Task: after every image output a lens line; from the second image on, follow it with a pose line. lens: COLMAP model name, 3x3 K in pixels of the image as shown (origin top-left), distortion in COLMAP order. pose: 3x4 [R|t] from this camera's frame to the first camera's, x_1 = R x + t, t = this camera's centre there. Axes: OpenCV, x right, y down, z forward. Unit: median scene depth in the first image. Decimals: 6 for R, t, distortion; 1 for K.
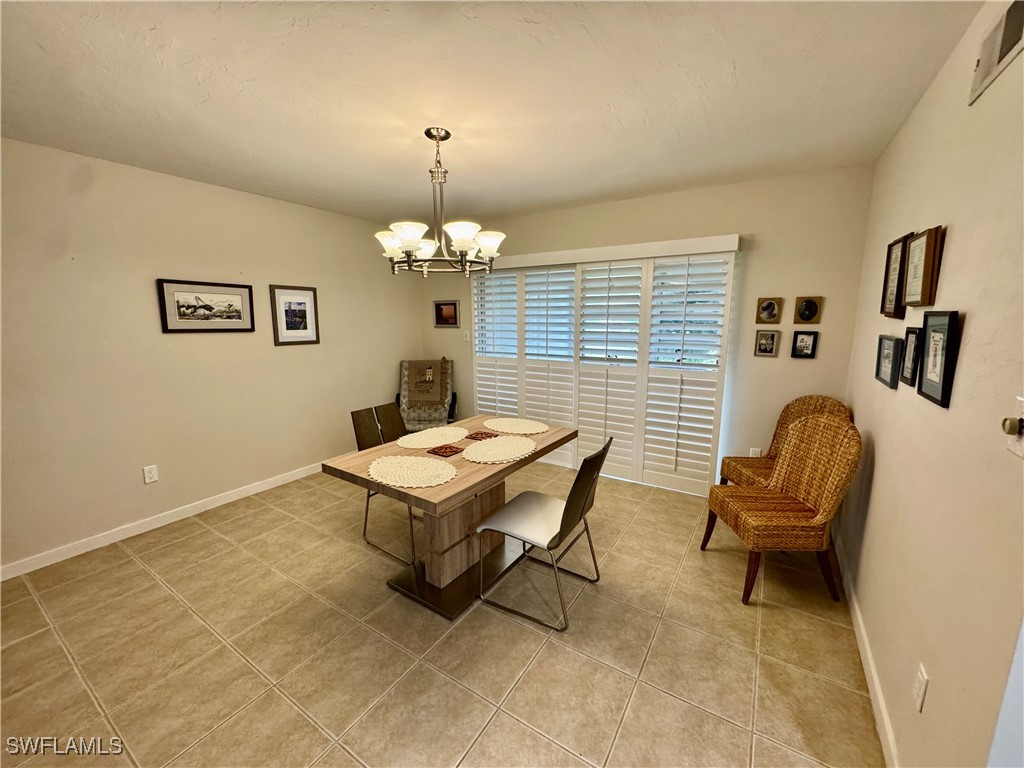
lens RADIAL K [[405.1, 0, 513.4], [0, 405.1, 382.3], [0, 0, 1]] dist [0.001604, -0.001191]
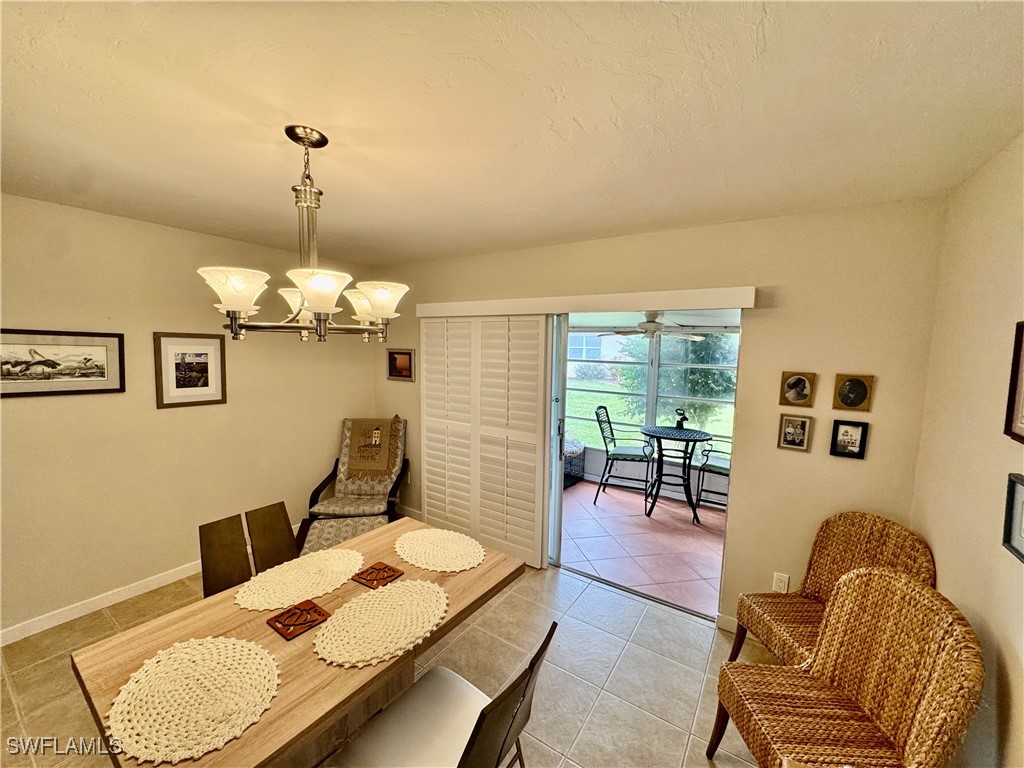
lens RADIAL K [[405.1, 0, 512.4], [0, 405.1, 383.4], [0, 0, 1]] dist [0.001604, -0.001191]
pose [[0.999525, 0.028400, -0.011956, 0.120506], [-0.029180, 0.997043, -0.071093, -0.119741], [0.009901, 0.071408, 0.997398, 0.258576]]
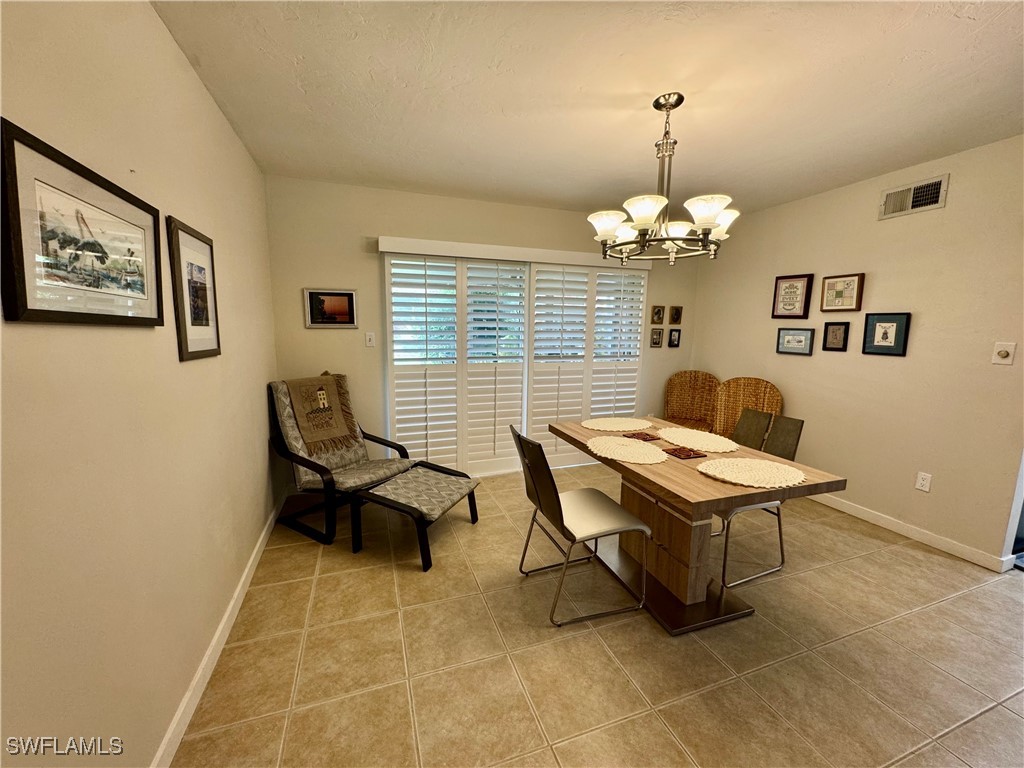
lens RADIAL K [[405.1, 0, 510.0], [0, 405.1, 382.8], [0, 0, 1]] dist [0.001604, -0.001191]
pose [[0.614652, -0.098521, 0.782622, -0.822174], [0.116736, 0.992605, 0.033273, -0.048483], [-0.780113, 0.070909, 0.621608, 0.539462]]
